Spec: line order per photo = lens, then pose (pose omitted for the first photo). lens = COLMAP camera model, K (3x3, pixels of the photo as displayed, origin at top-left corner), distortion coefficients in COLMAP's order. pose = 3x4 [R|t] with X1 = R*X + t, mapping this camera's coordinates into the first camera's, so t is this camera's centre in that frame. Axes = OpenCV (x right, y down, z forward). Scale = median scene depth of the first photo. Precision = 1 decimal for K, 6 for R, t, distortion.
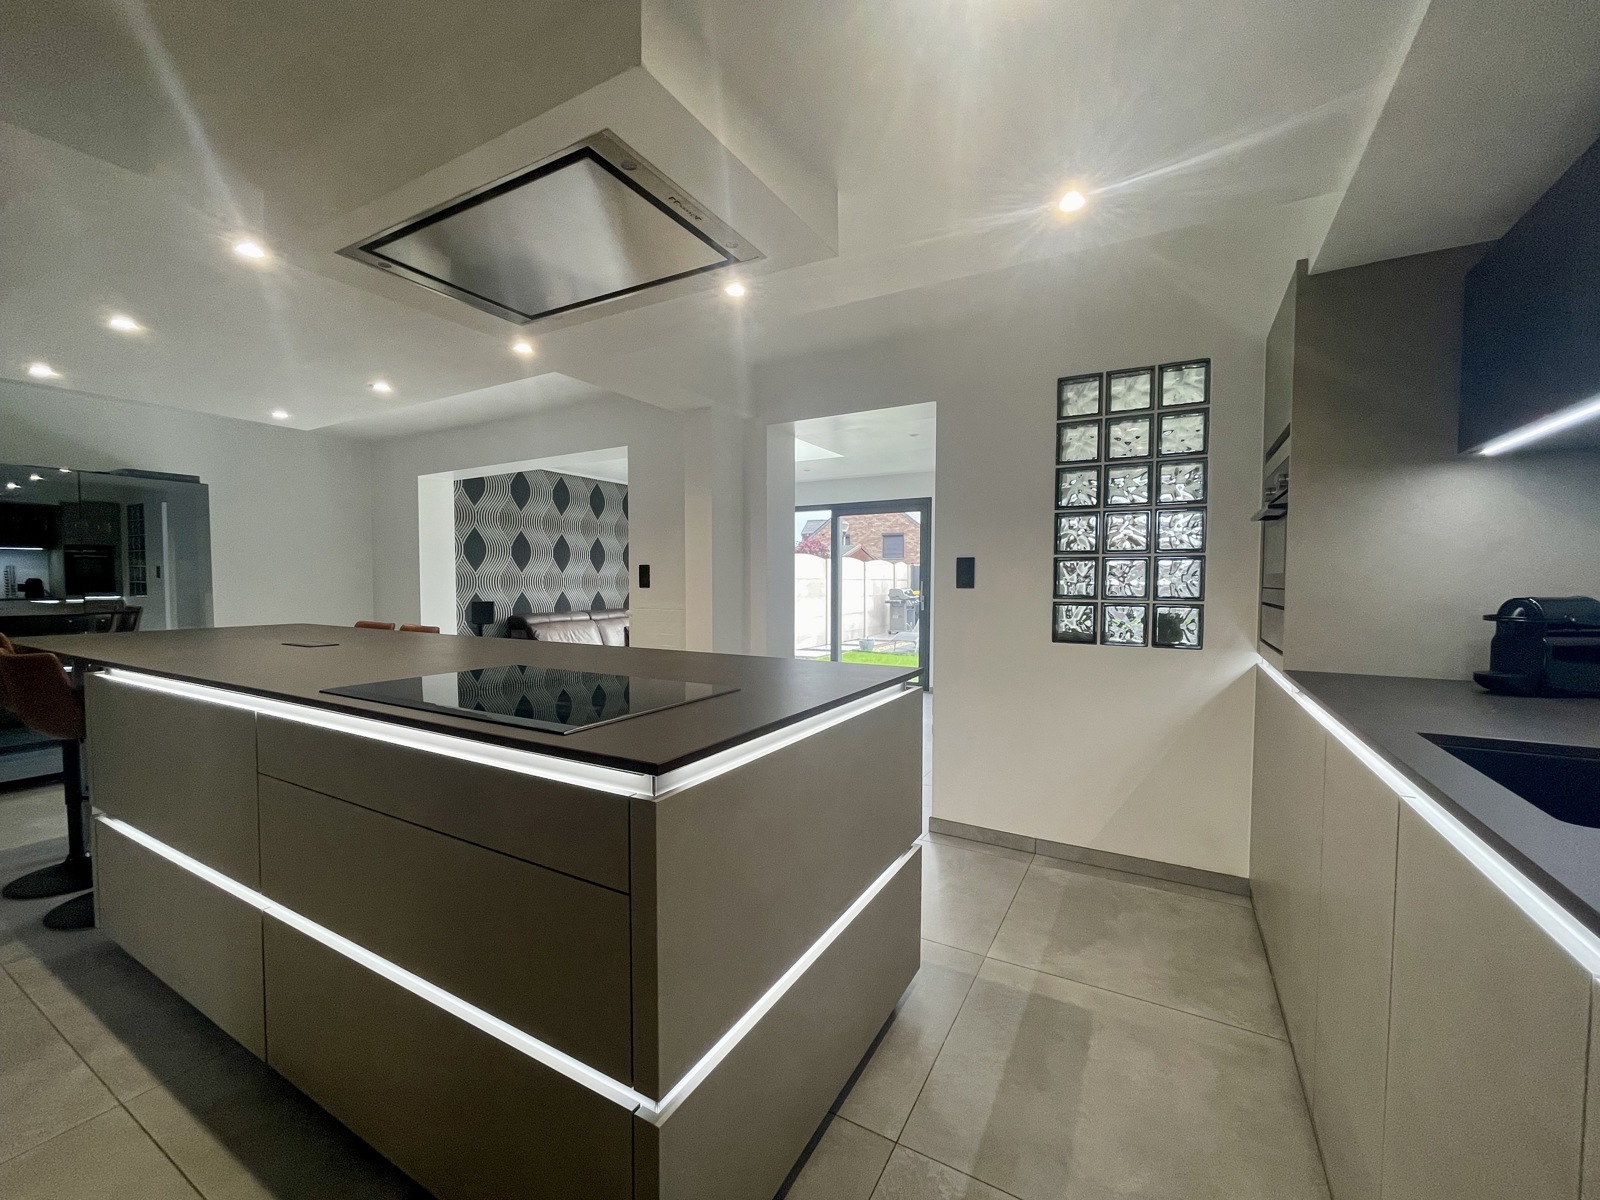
lens RADIAL K [[647.8, 0, 795.6], [0, 647.8, 598.0], [0, 0, 1]] dist [-0.007133, 0.001498]
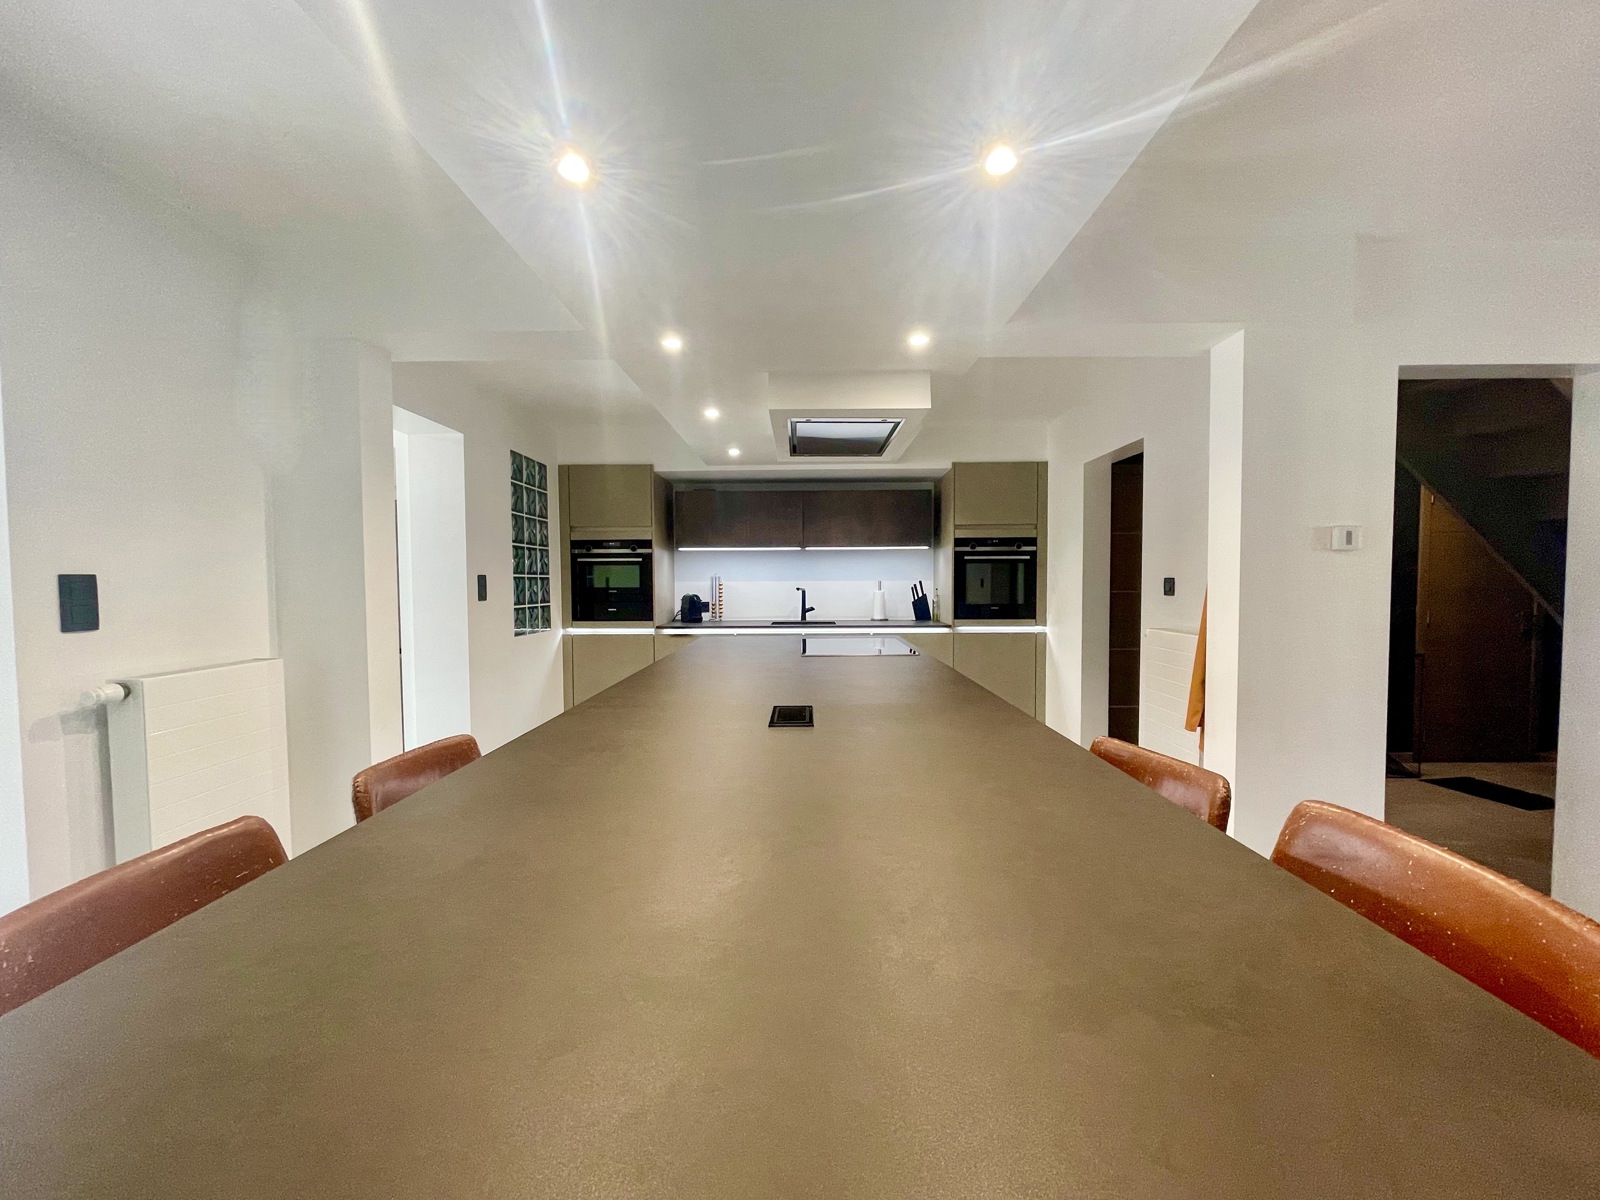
lens RADIAL K [[647.8, 0, 793.7], [0, 647.8, 621.4], [0, 0, 1]] dist [-0.007133, 0.001498]
pose [[-0.486699, -0.050574, 0.872104, -0.423048], [0.028490, 0.996873, 0.073709, -0.020363], [-0.873105, 0.060720, -0.483736, 0.433941]]
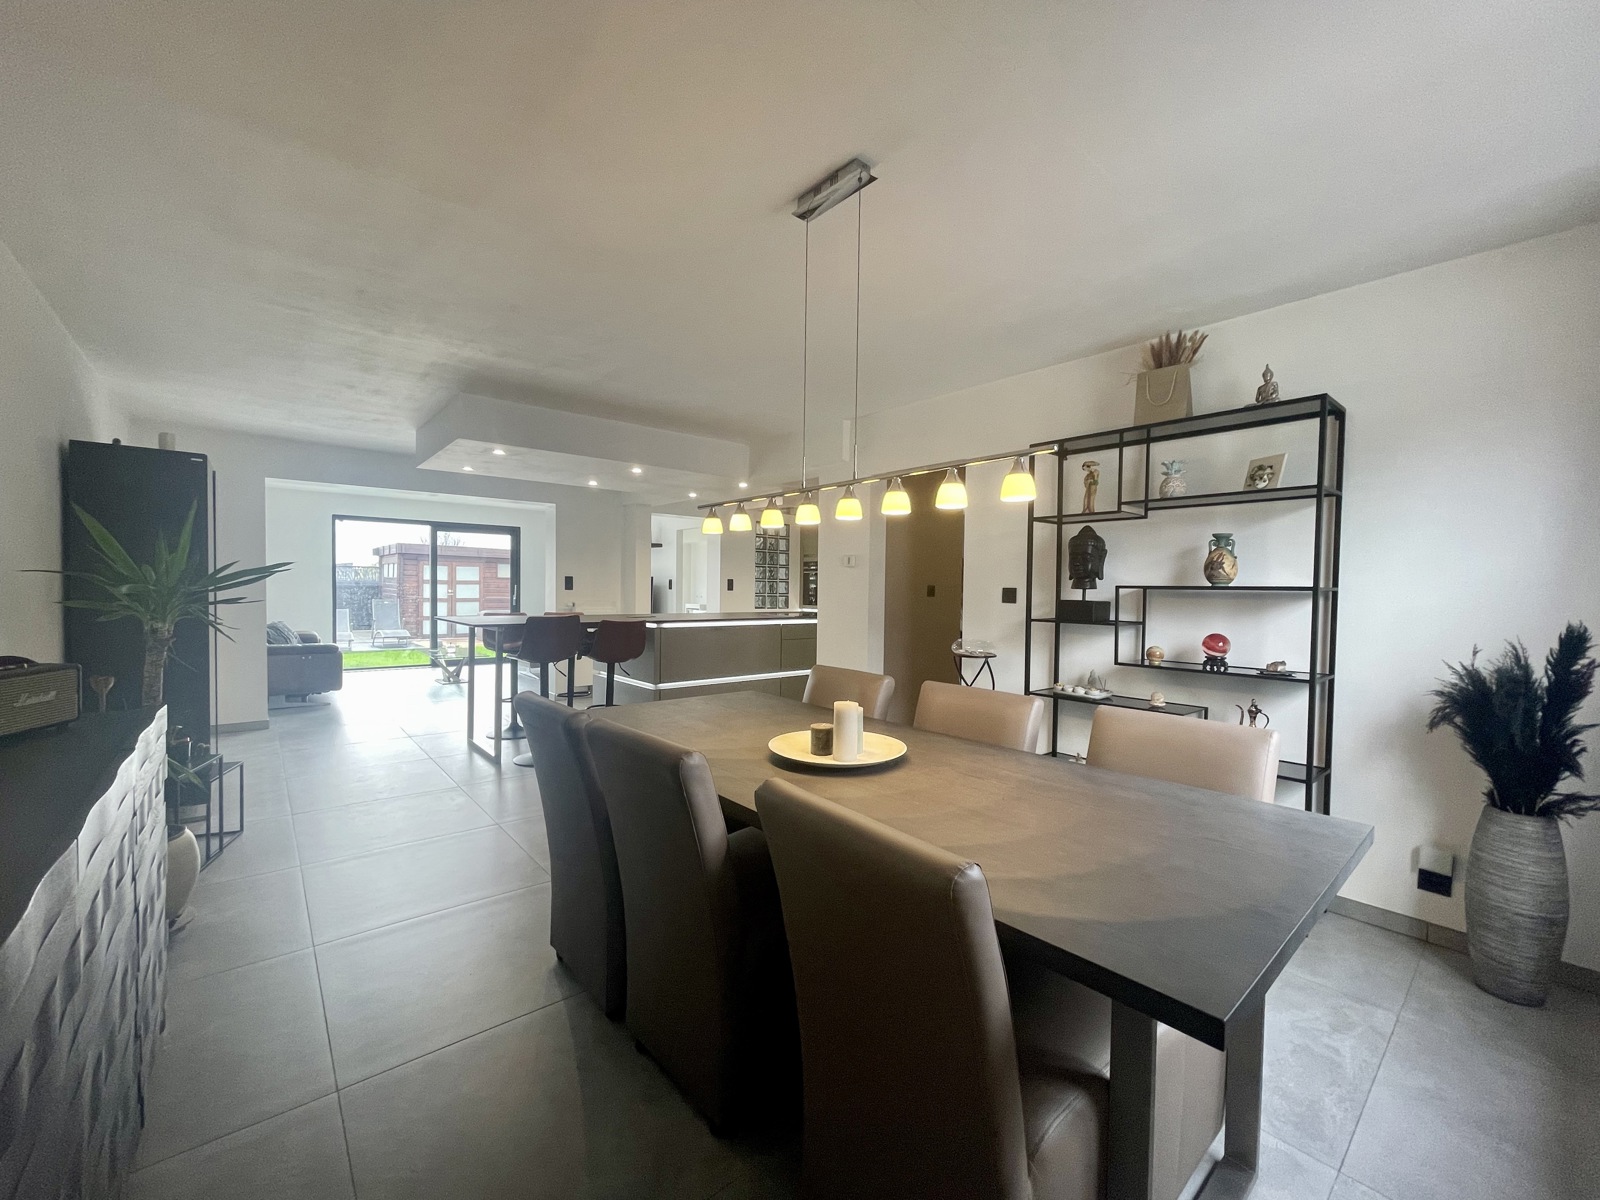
lens RADIAL K [[647.8, 0, 813.9], [0, 647.8, 607.1], [0, 0, 1]] dist [-0.007133, 0.001498]
pose [[0.326044, -0.020426, 0.945134, -0.867259], [0.009733, 0.999786, 0.018250, 0.002493], [-0.945305, 0.003249, 0.326173, -0.080291]]
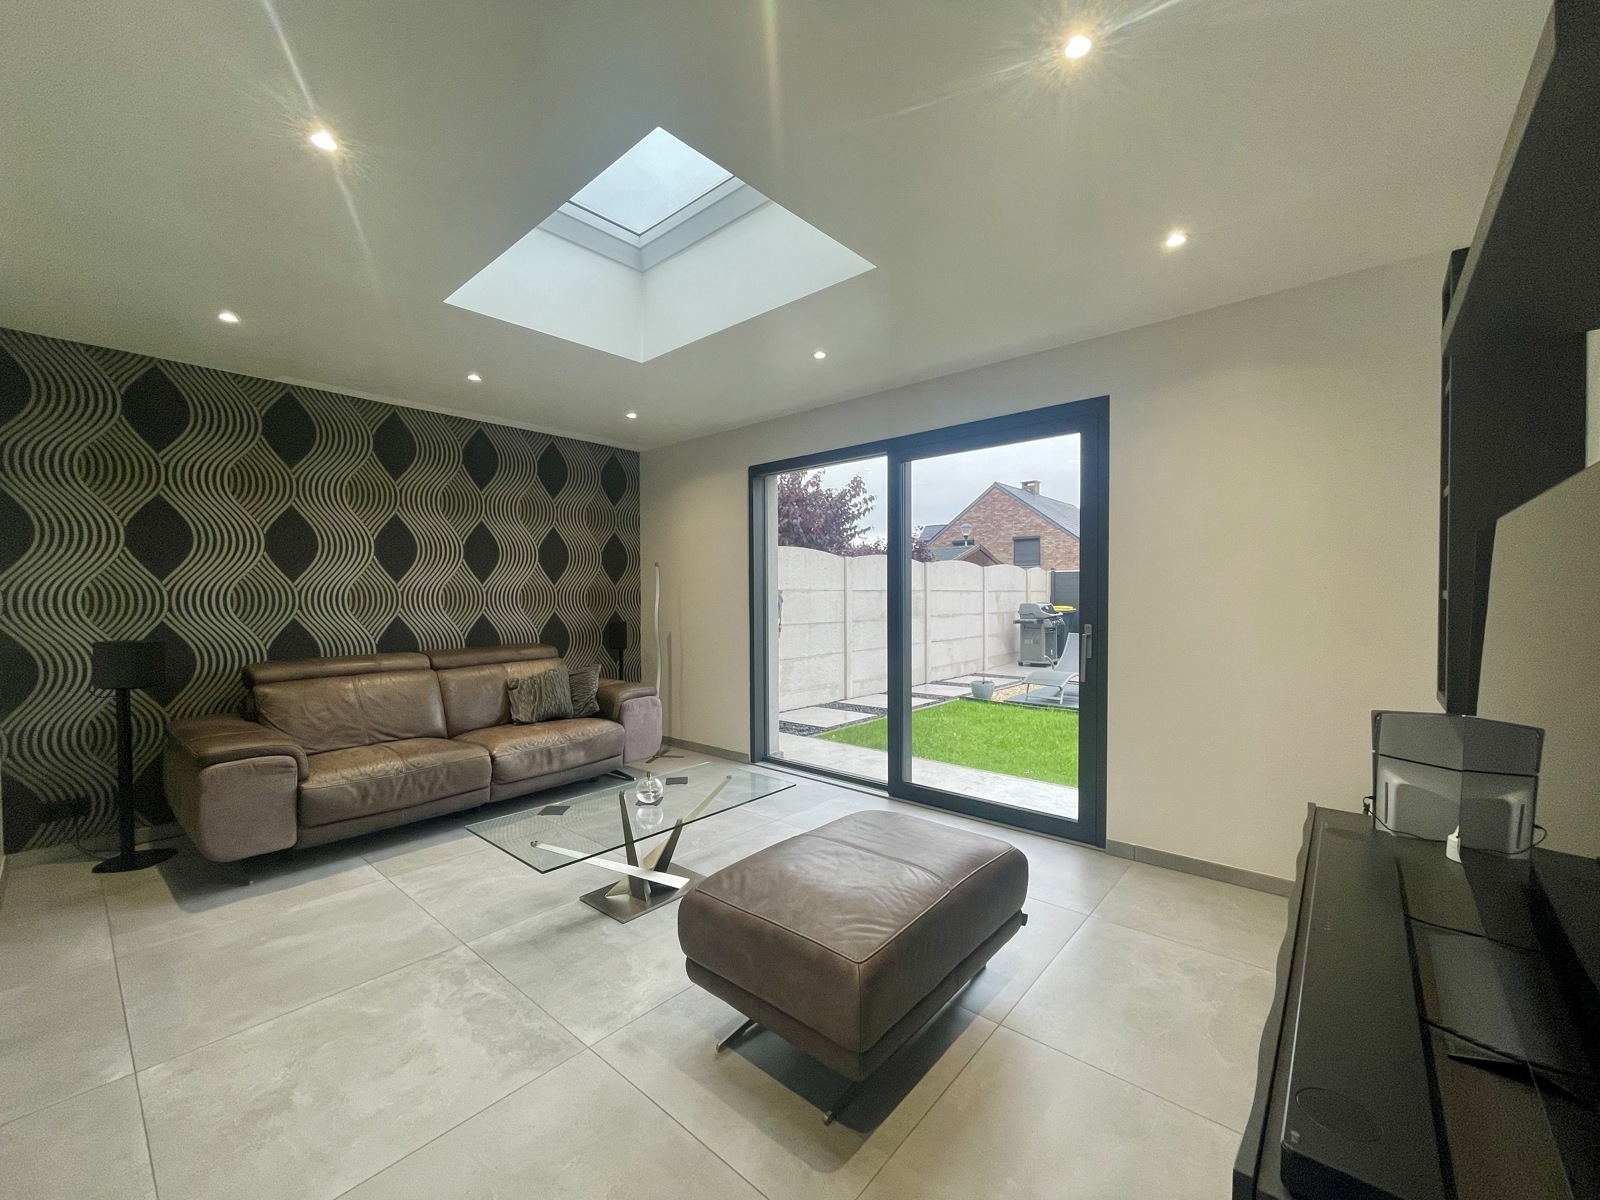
lens RADIAL K [[647.8, 0, 791.4], [0, 647.8, 602.8], [0, 0, 1]] dist [-0.007133, 0.001498]
pose [[0.979755, -0.003564, -0.200171, 0.083176], [0.001081, 0.999921, -0.012515, -0.013082], [0.200200, 0.012045, 0.979681, 0.501124]]
